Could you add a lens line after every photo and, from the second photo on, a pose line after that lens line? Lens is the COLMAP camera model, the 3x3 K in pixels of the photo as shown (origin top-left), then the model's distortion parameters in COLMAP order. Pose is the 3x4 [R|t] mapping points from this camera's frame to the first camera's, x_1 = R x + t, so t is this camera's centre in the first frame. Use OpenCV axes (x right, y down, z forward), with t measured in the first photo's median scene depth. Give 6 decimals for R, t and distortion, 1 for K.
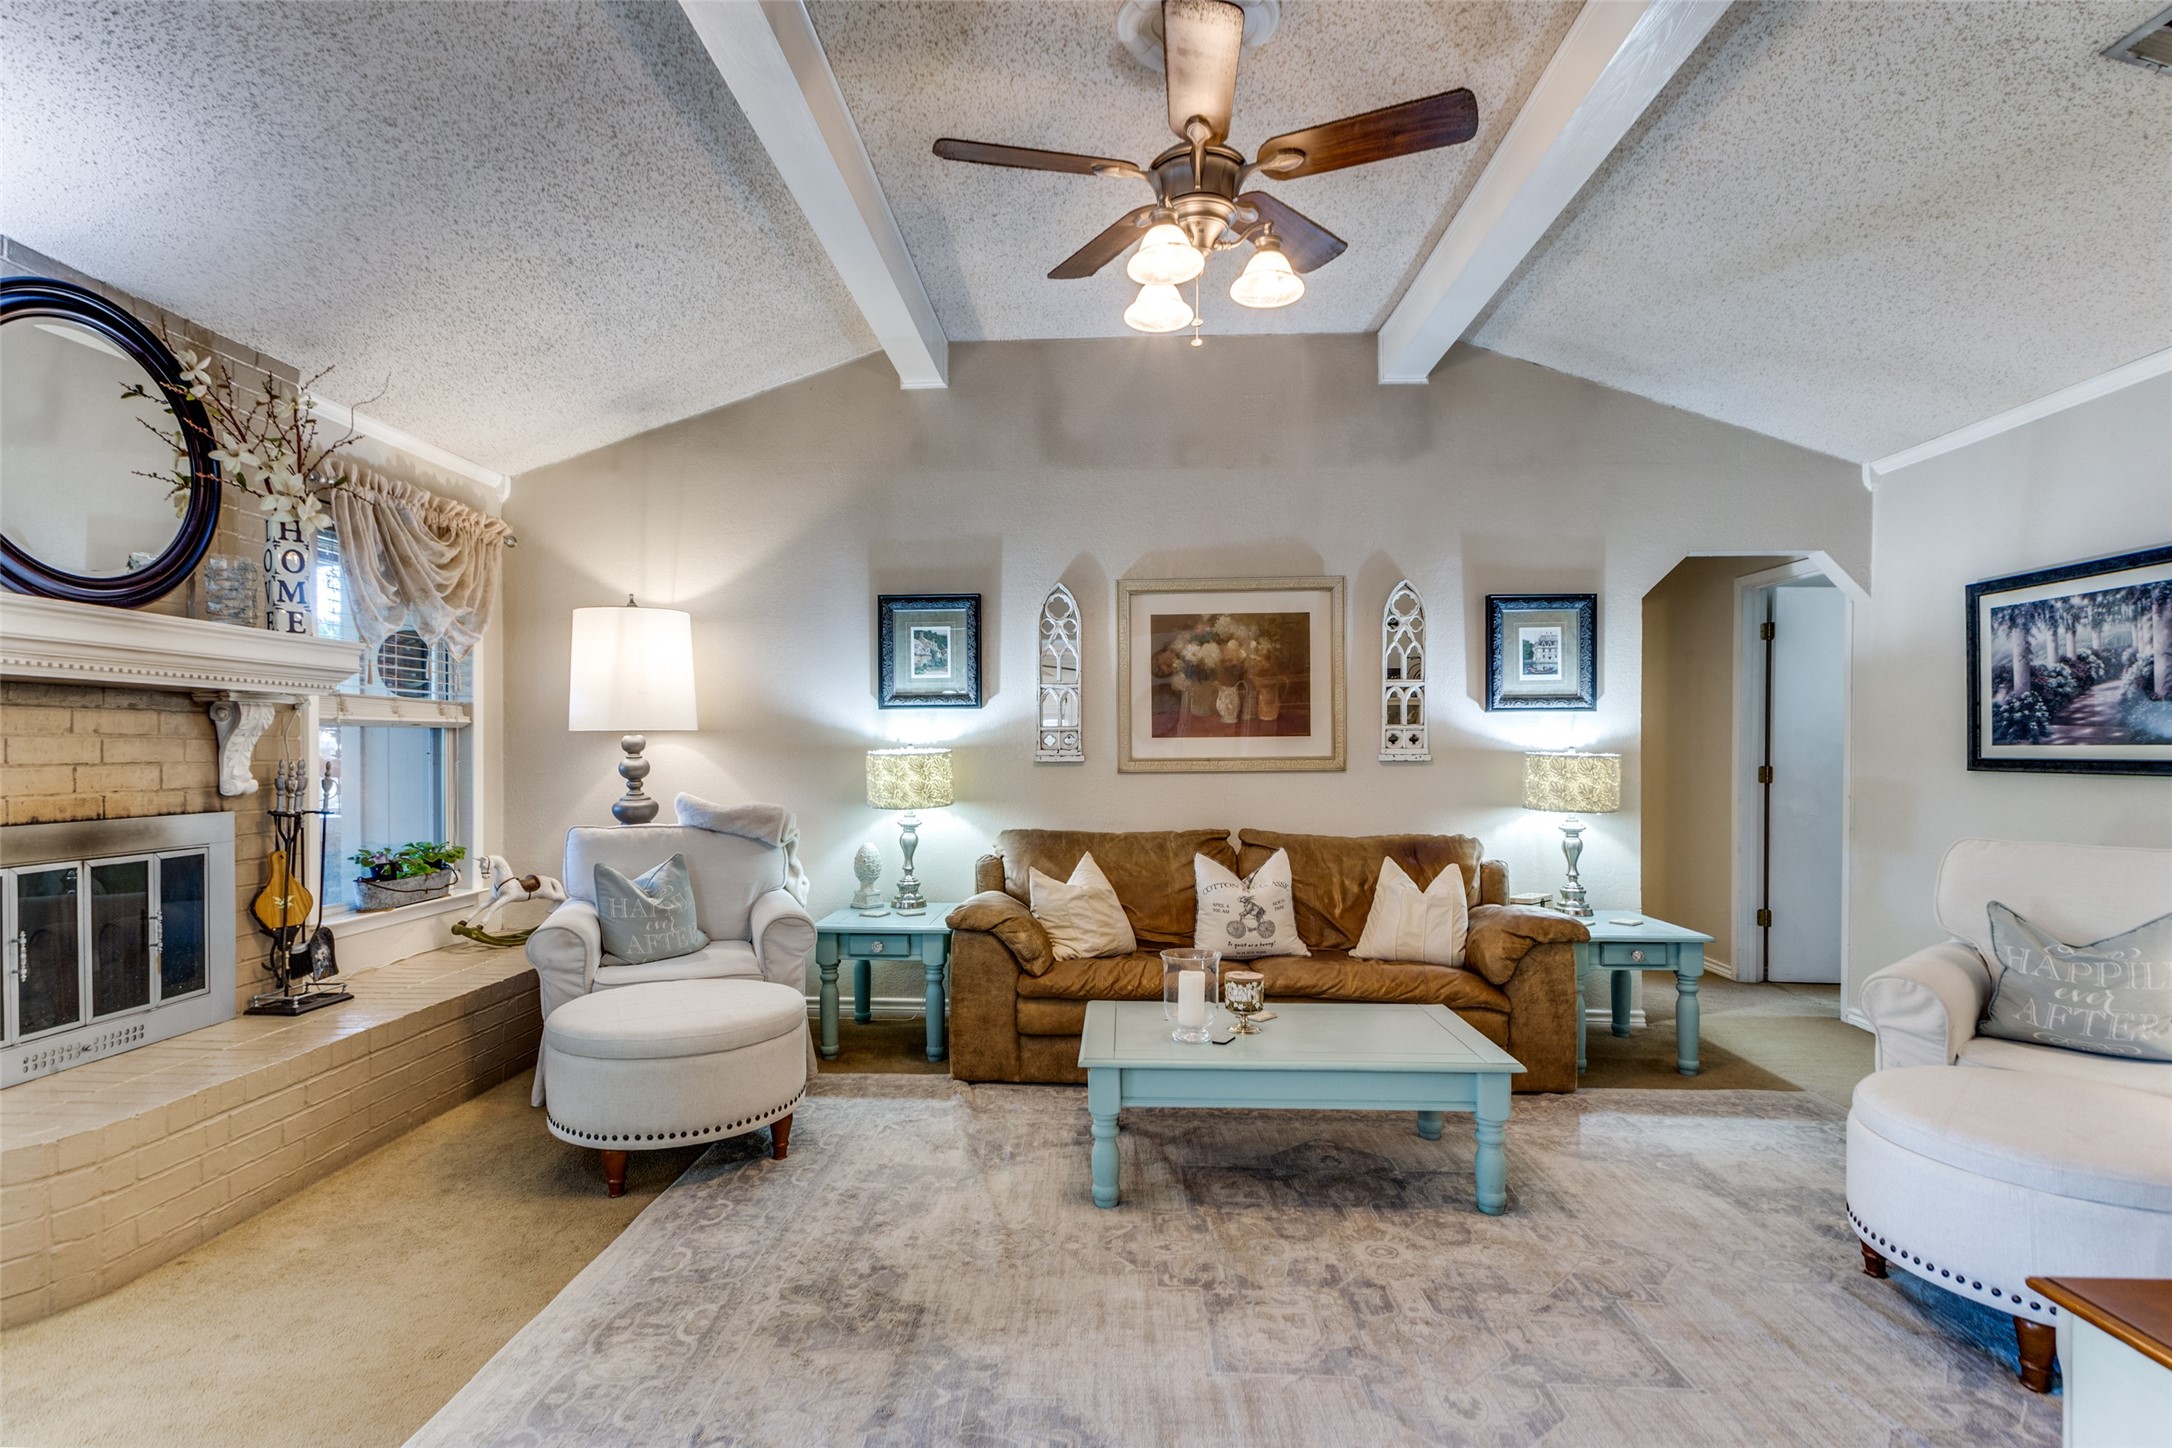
lens RADIAL K [[1067.1, 0, 1079.2], [0, 1067.1, 751.4], [0, 0, 1]] dist [0.003333, -0.000222]
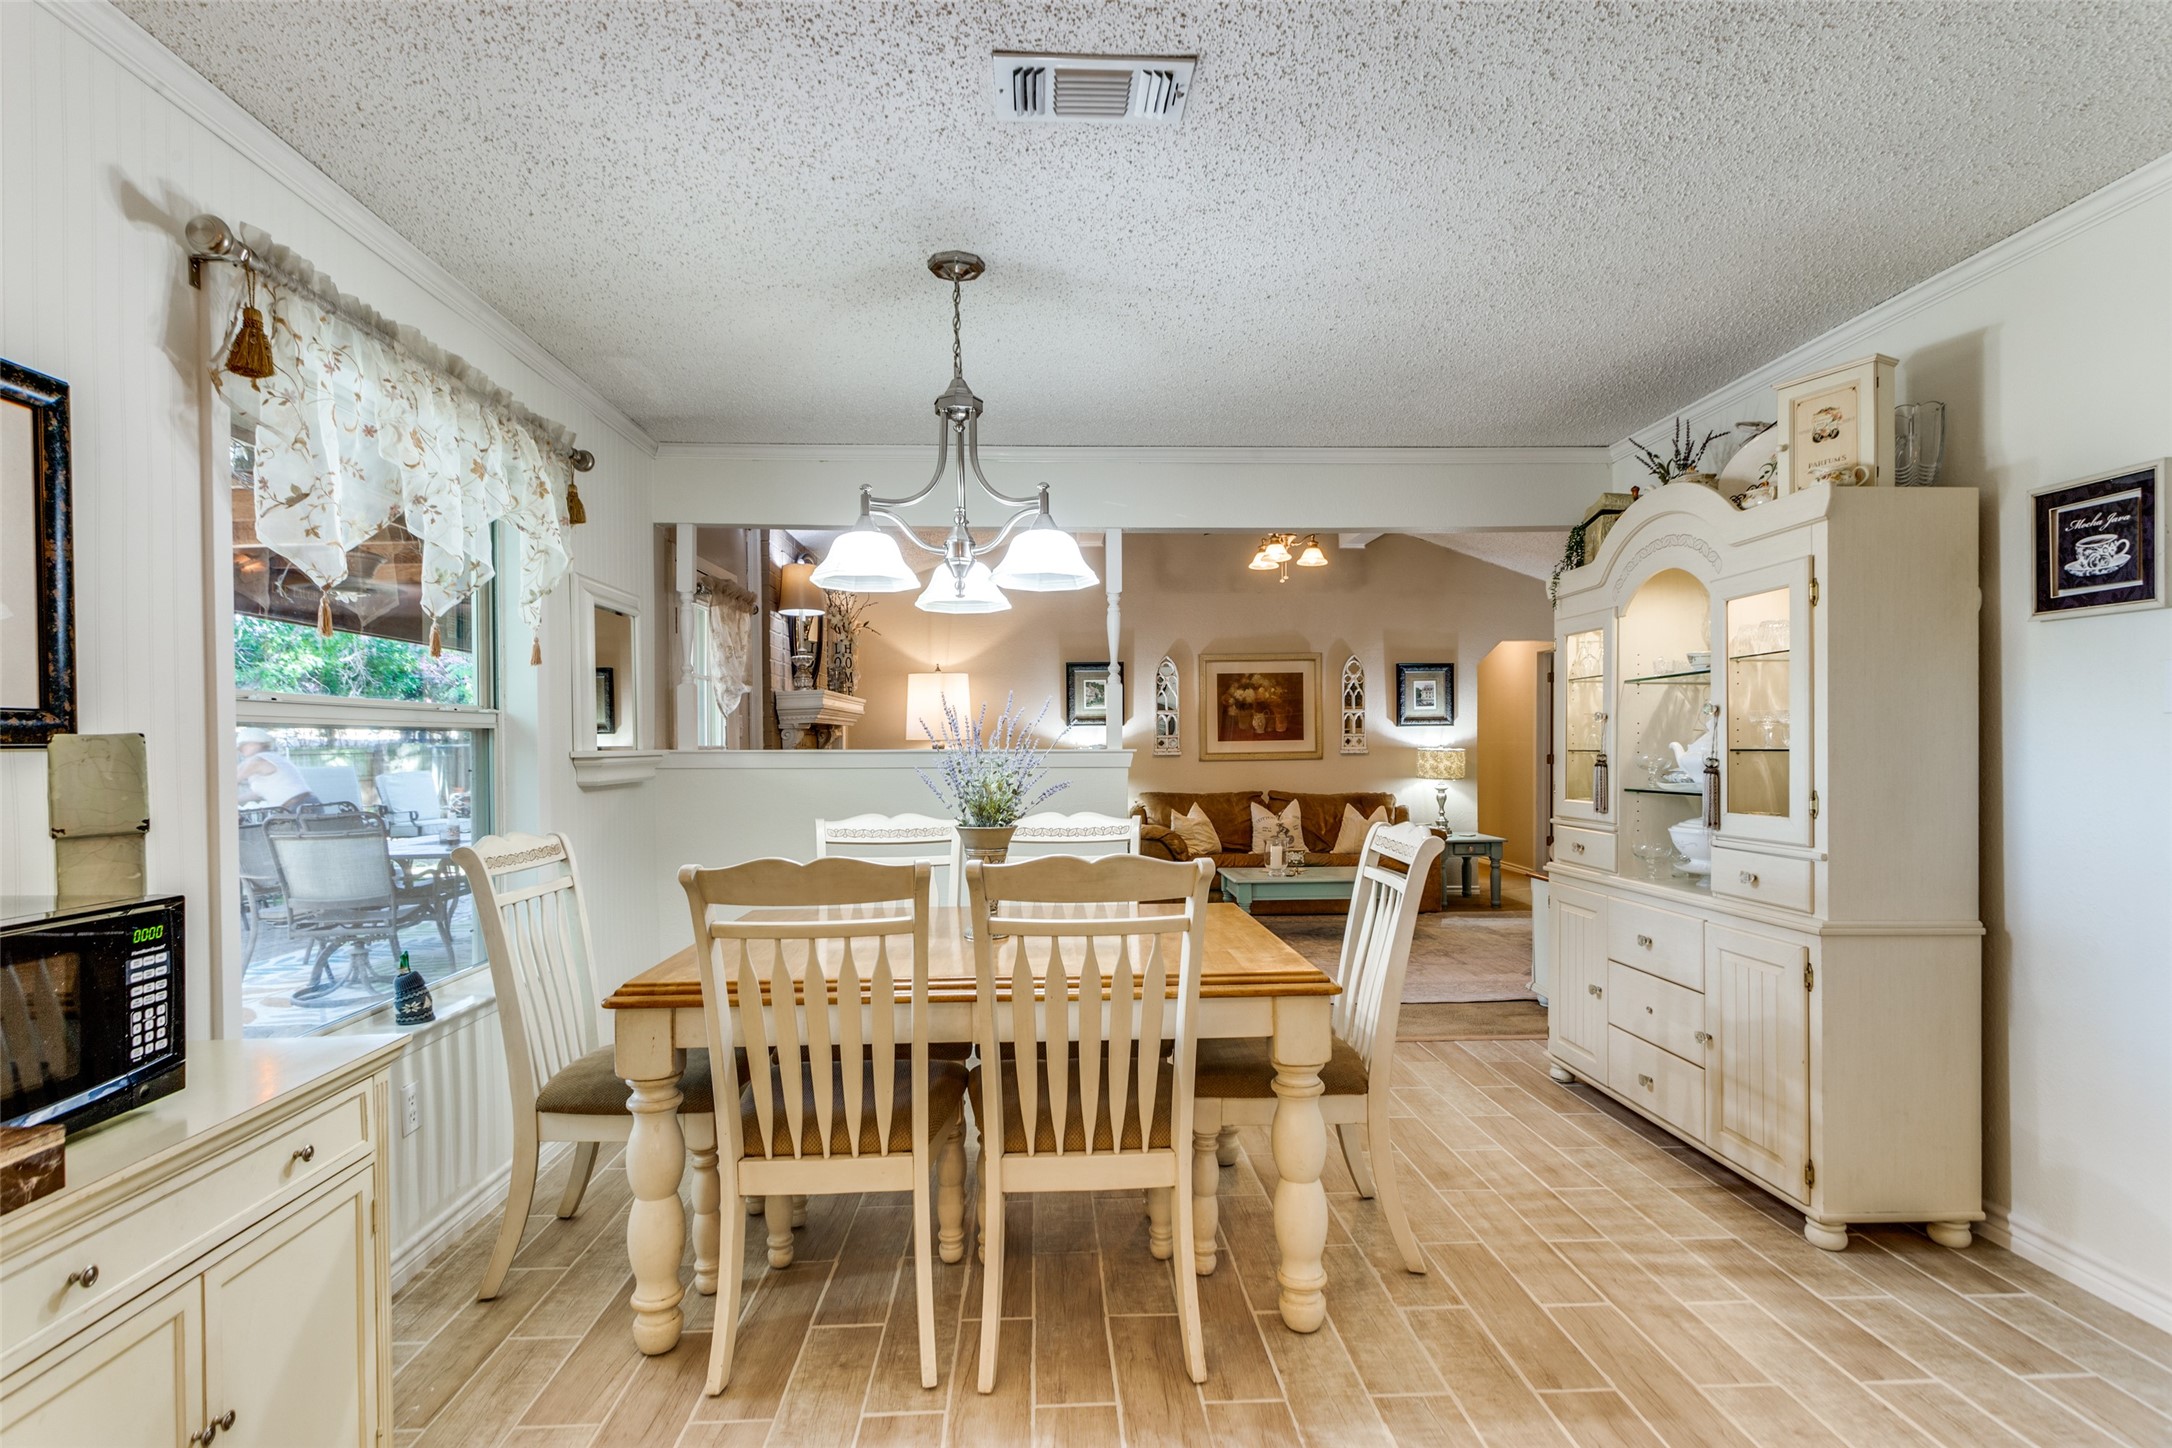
lens RADIAL K [[1067.1, 0, 1079.2], [0, 1067.1, 751.4], [0, 0, 1]] dist [0.003333, -0.000222]
pose [[0.996259, -0.006944, 0.086136, -0.334916], [0.006223, 0.999943, 0.008636, -0.013412], [-0.086191, -0.008068, 0.996246, -0.815823]]
